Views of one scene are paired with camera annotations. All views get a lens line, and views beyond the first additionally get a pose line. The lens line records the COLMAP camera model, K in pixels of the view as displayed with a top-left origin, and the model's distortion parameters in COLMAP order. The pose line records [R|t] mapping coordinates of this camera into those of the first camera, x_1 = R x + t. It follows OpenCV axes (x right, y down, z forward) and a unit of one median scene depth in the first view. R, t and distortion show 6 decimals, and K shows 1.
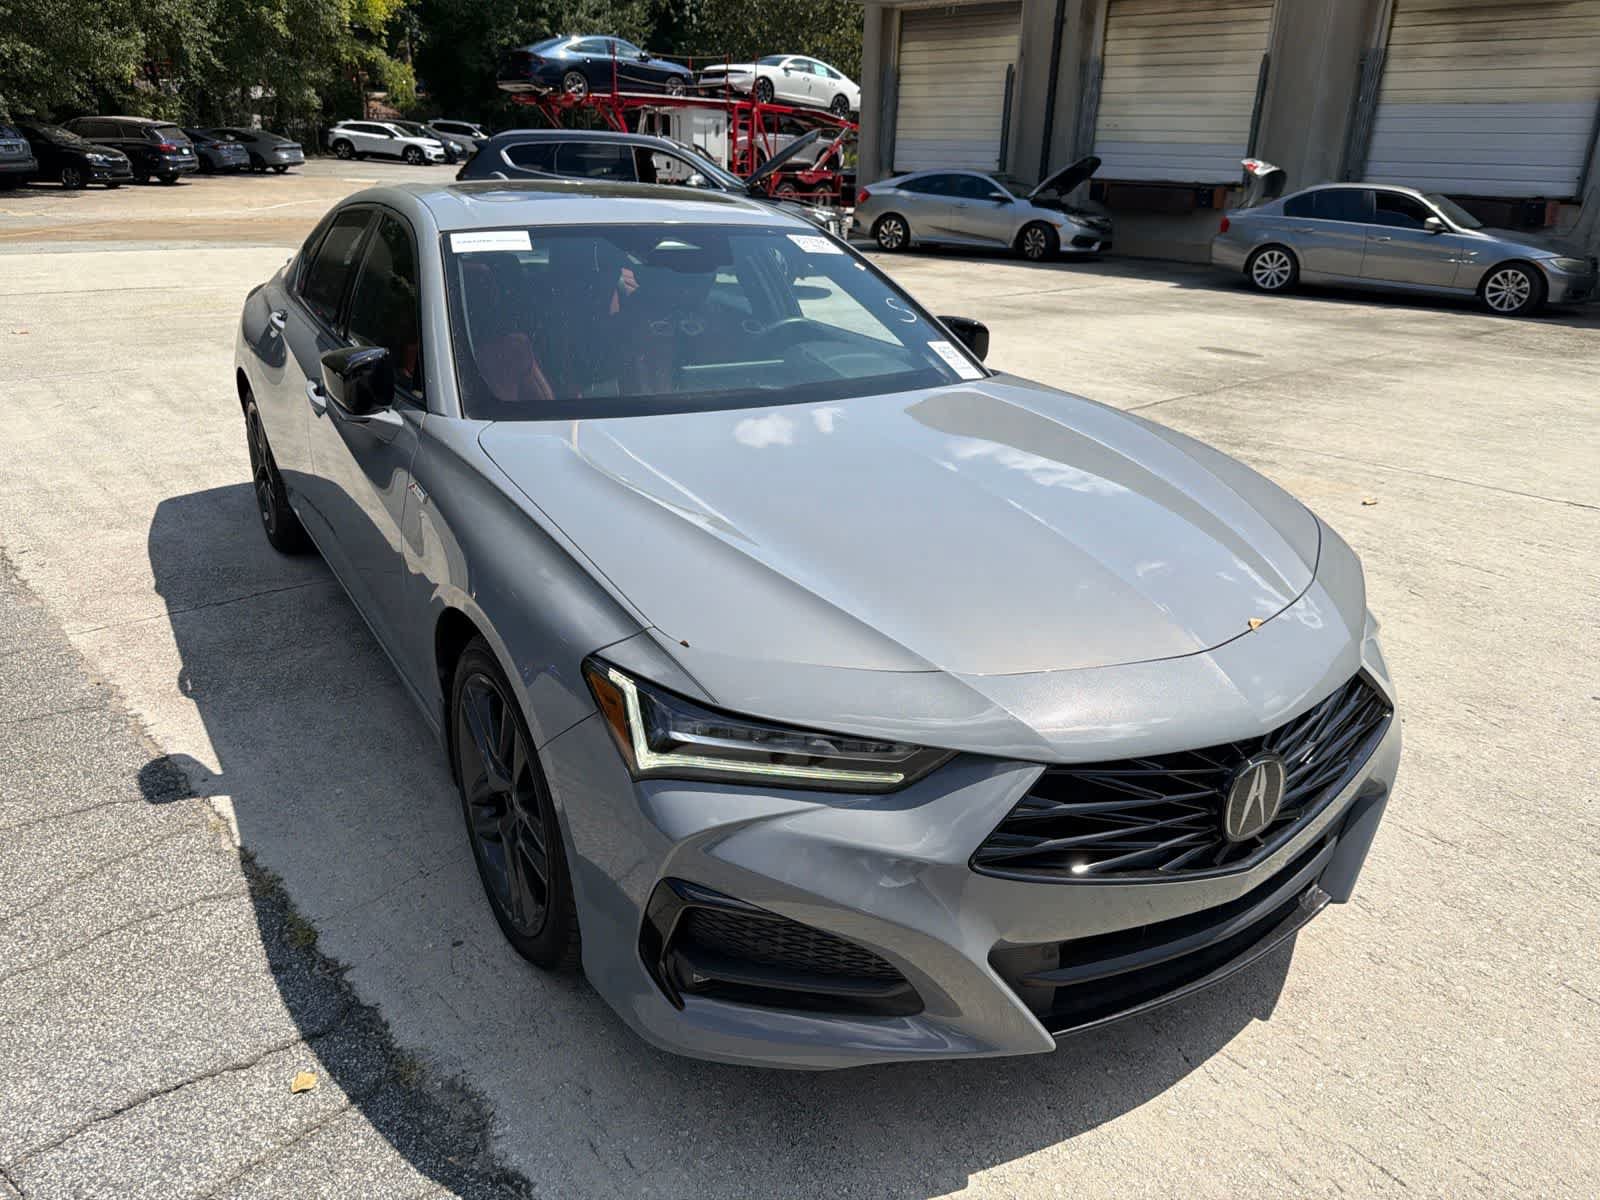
lens RADIAL K [[1136.9, 0, 791.9], [0, 1136.9, 603.9], [0, 0, 1]] dist [0.007693, -0.017847]
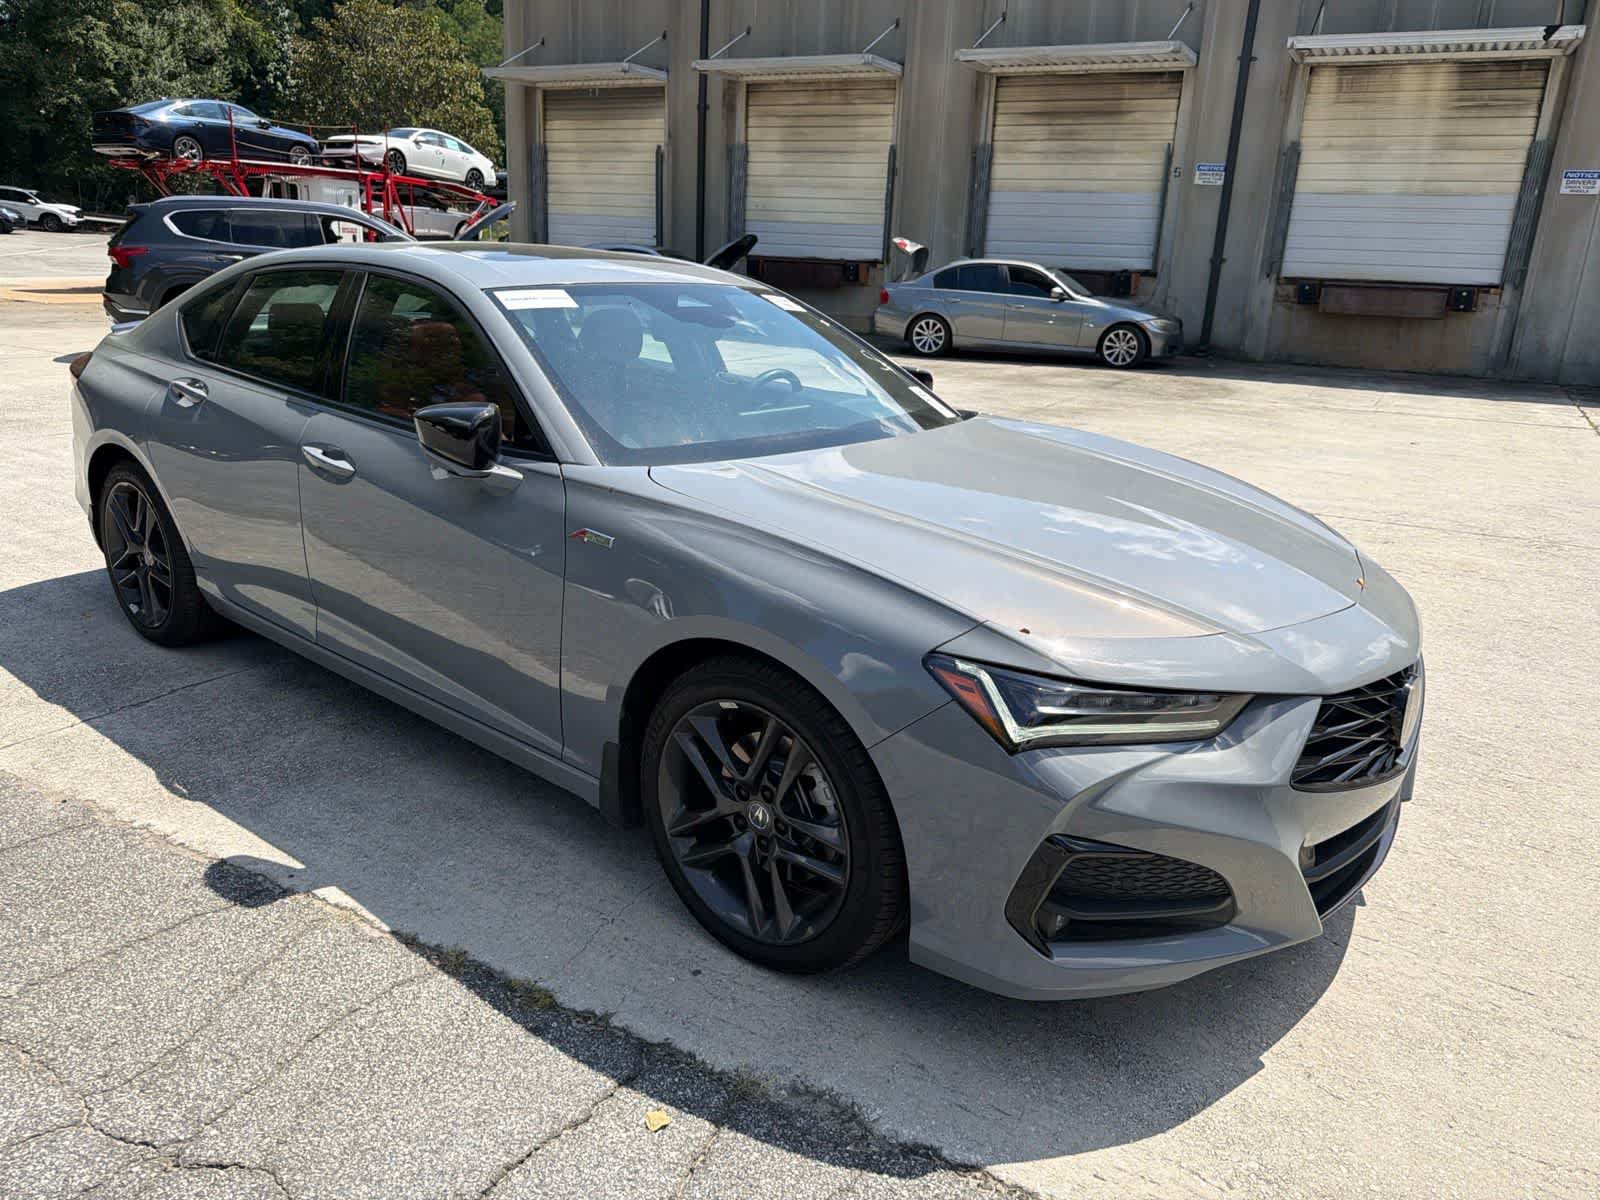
lens RADIAL K [[1136.9, 0, 791.9], [0, 1136.9, 603.9], [0, 0, 1]] dist [0.007693, -0.017847]
pose [[0.946870, -0.087151, 0.309582, -0.064844], [0.105412, 0.993511, -0.042720, 0.003001], [-0.303850, 0.073084, 0.949913, -0.001594]]
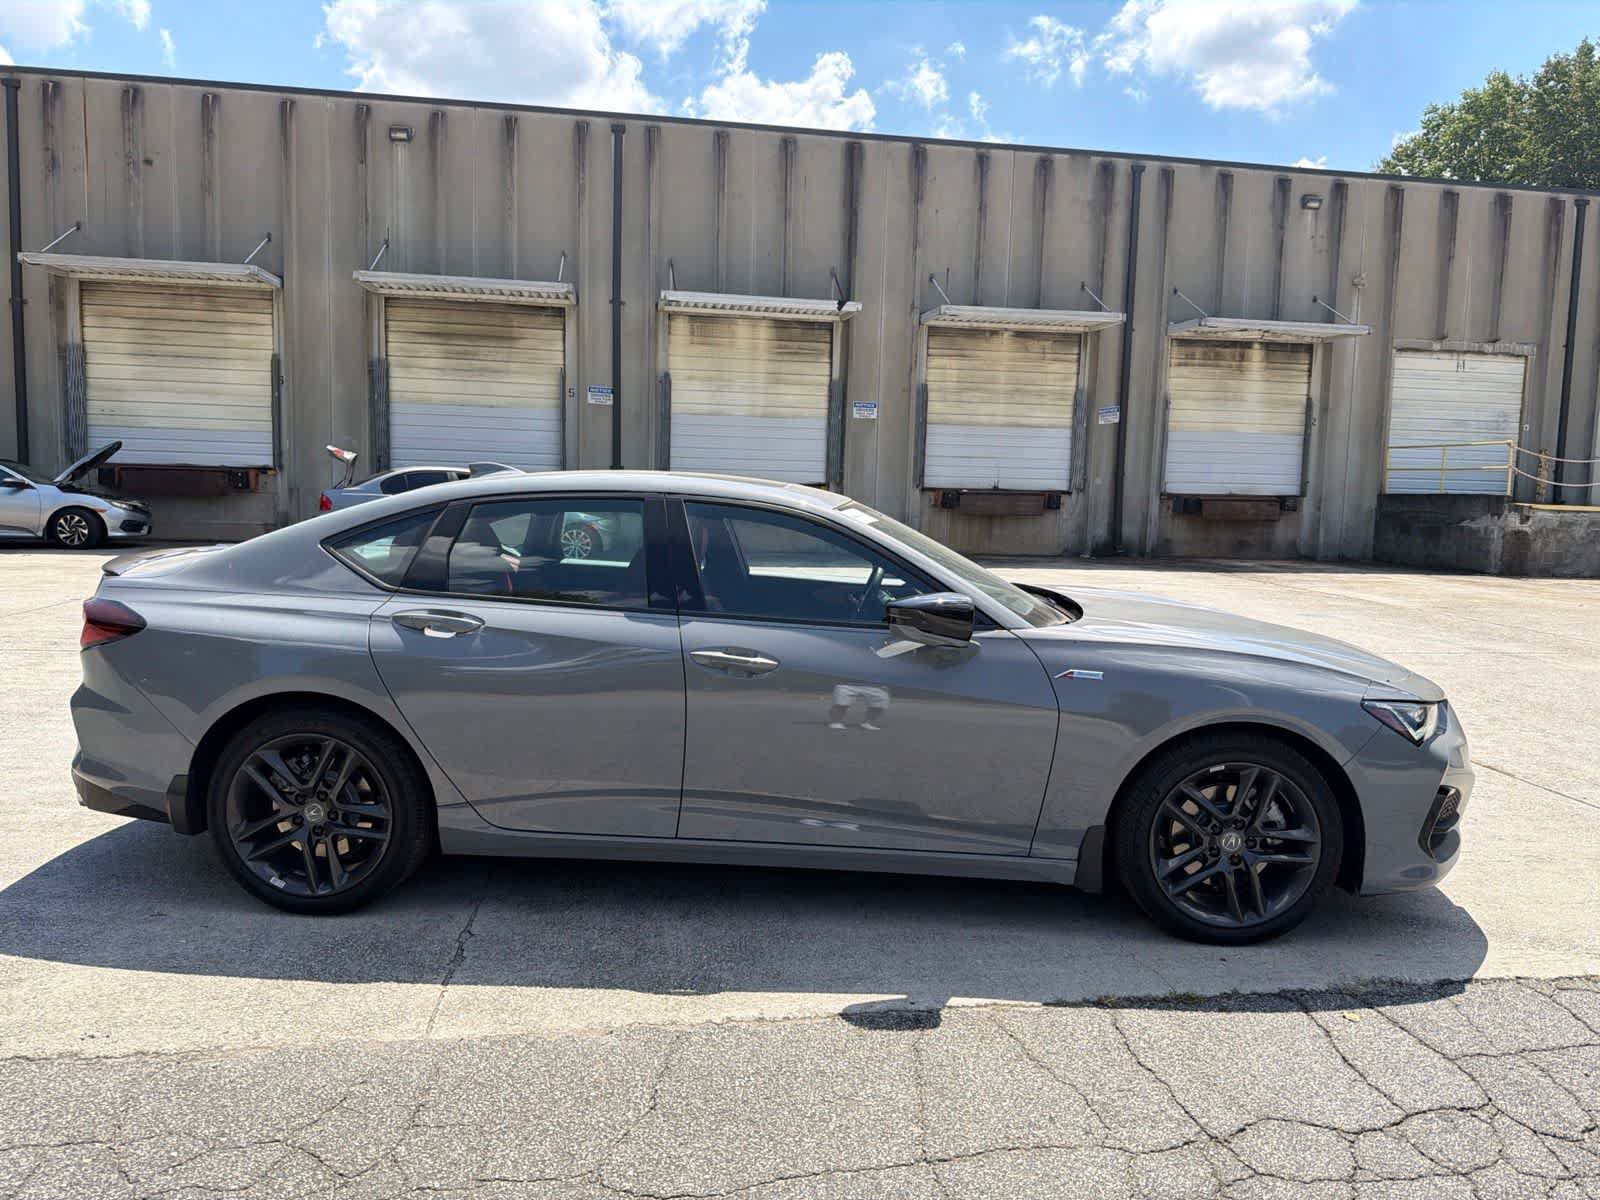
lens RADIAL K [[1118.9, 0, 823.6], [0, 1118.9, 606.8], [0, 0, 1]] dist [0.083954, -0.142515]
pose [[0.544766, -0.105370, 0.831942, -0.228686], [0.291832, 0.953884, -0.070281, -0.024500], [-0.786170, 0.281074, 0.550394, 0.061351]]
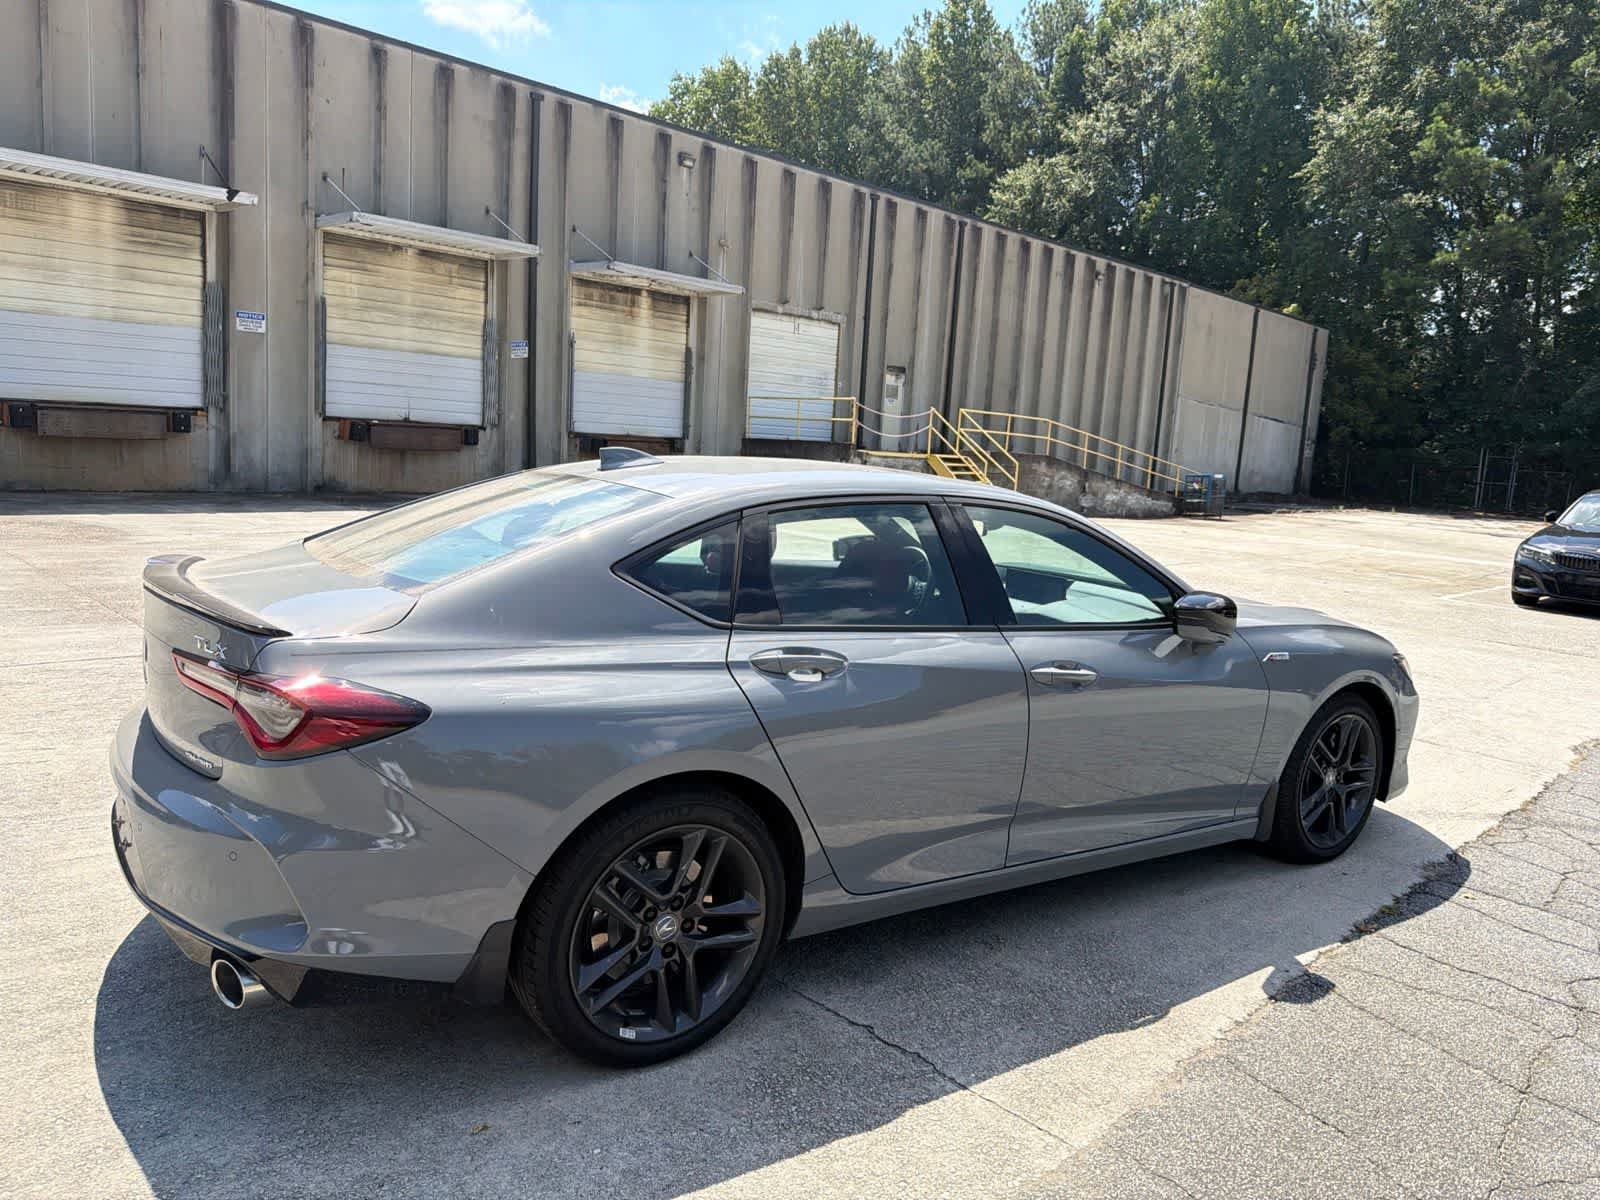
lens RADIAL K [[1114.1, 0, 821.0], [0, 1114.1, 599.9], [0, 0, 1]] dist [0.053841, -0.091007]
pose [[-0.058228, -0.171653, 0.983435, -0.255401], [0.299617, 0.936688, 0.181234, -0.091671], [-0.952281, 0.305206, -0.003111, 0.219114]]
